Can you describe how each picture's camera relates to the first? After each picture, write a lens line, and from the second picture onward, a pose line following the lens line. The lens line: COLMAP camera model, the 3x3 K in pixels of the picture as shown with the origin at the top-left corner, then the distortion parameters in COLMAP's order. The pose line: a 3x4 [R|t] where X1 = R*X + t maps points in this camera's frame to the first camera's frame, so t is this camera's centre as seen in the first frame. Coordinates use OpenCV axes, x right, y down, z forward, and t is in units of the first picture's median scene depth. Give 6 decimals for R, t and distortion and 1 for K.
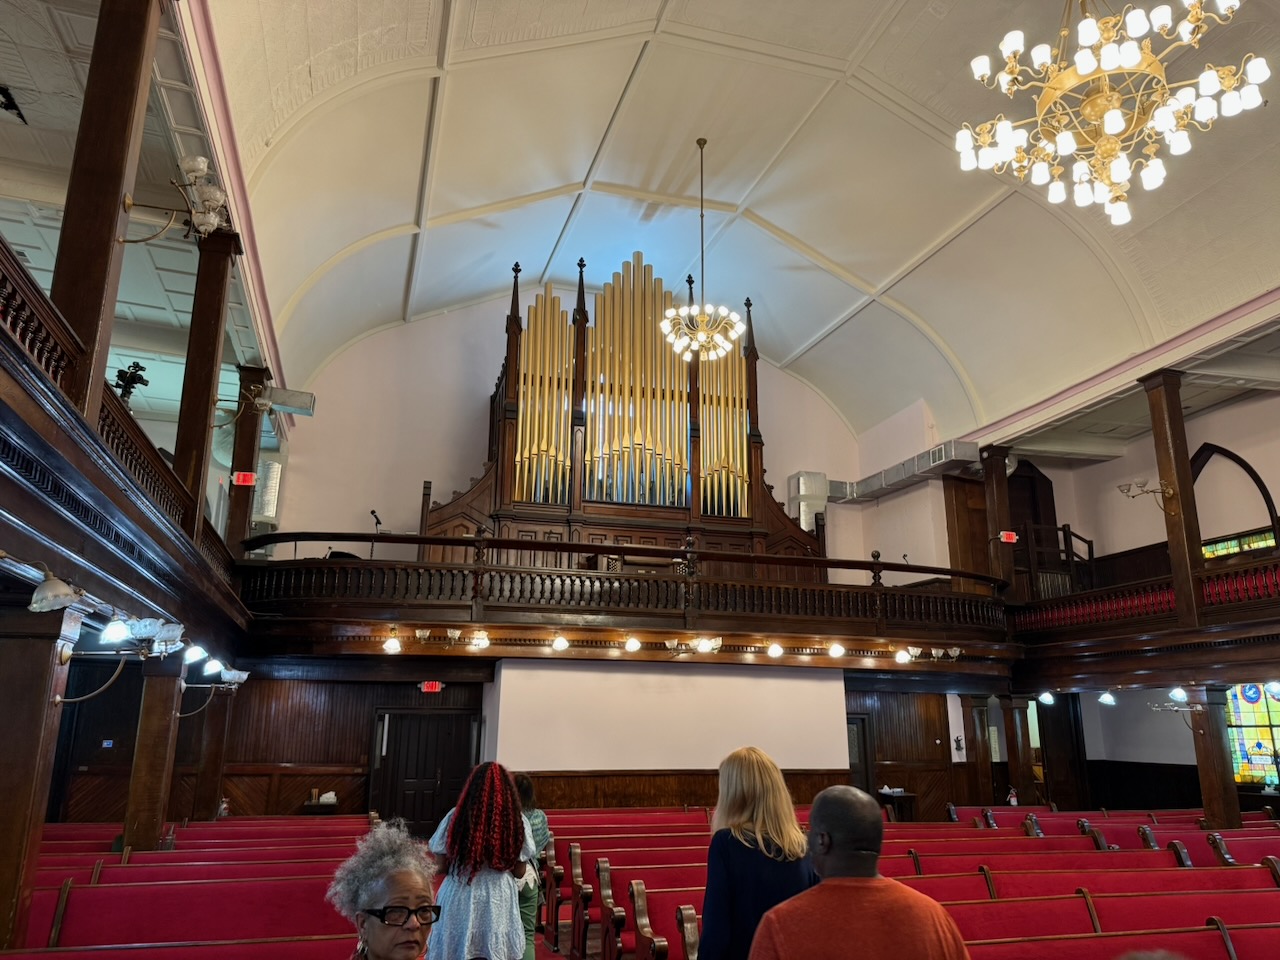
lens RADIAL K [[902.3, 0, 646.0], [0, 902.3, 467.1], [0, 0, 1]] dist [0.054409, -0.066626]
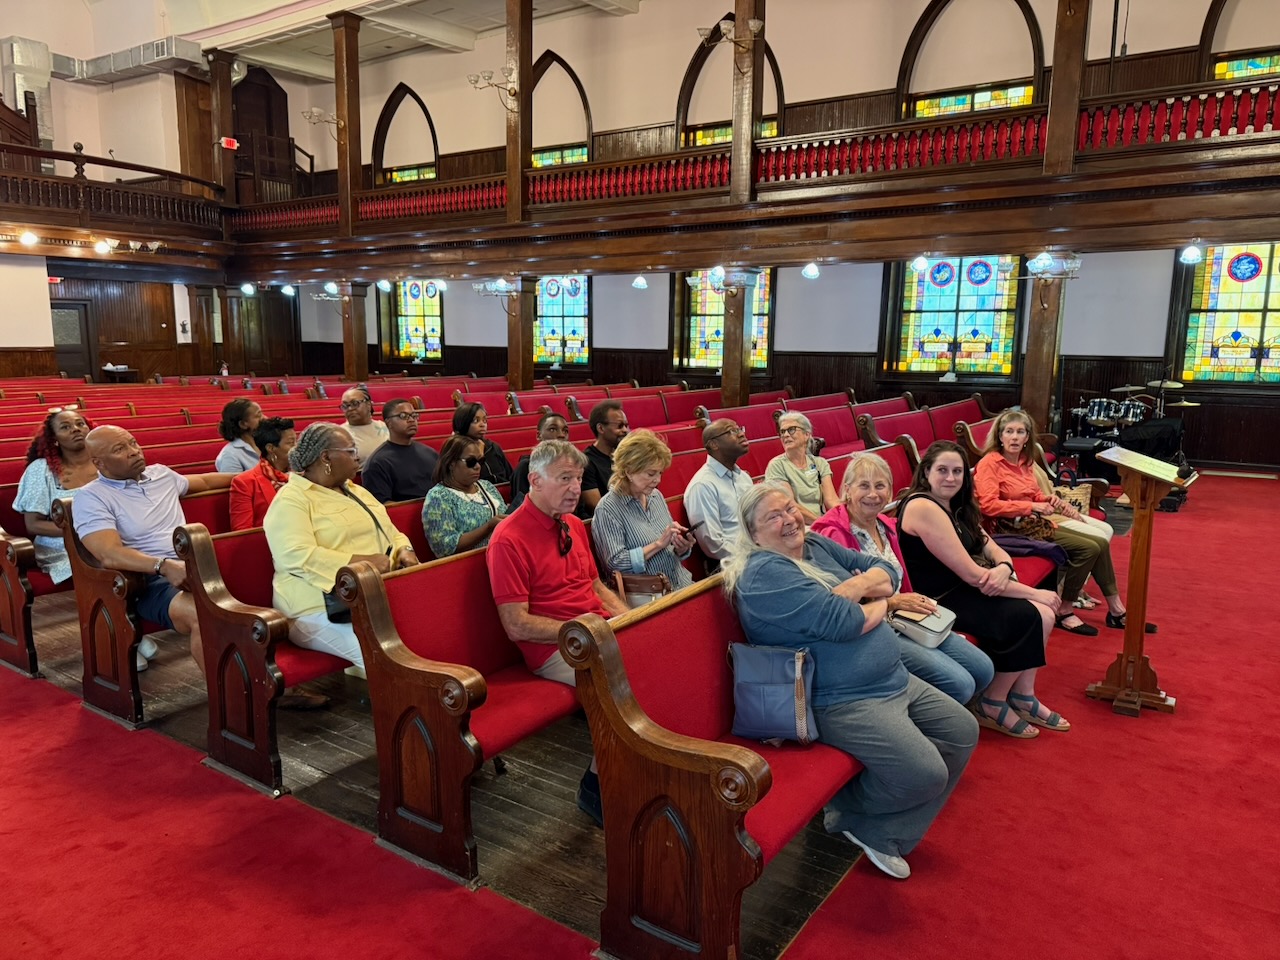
lens RADIAL K [[902.3, 0, 639.9], [0, 902.3, 482.4], [0, 0, 1]] dist [0.054409, -0.066626]
pose [[0.781148, -0.099727, 0.616330, 0.075114], [-0.178223, 0.910469, 0.373205, -0.054747], [-0.598369, -0.401373, 0.693437, -0.243925]]
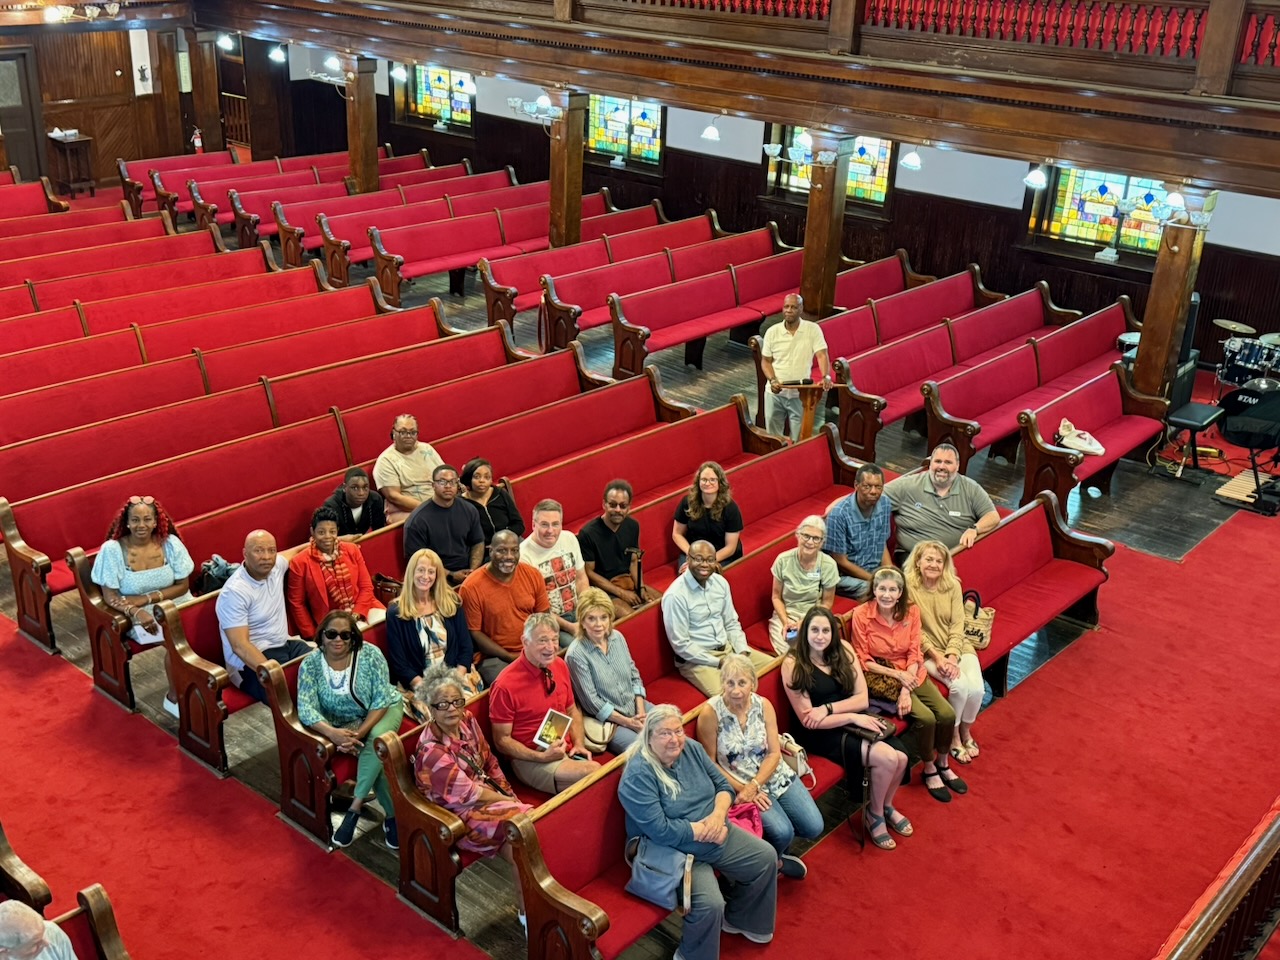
lens RADIAL K [[1369.9, 0, 634.2], [0, 1369.9, 476.4], [0, 0, 1]] dist [0.049660, 0.000000]
pose [[0.845894, -0.182005, 0.501336, 0.004789], [-0.180245, 0.787118, 0.589880, -0.300355], [-0.501971, -0.589339, 0.633013, -0.354898]]
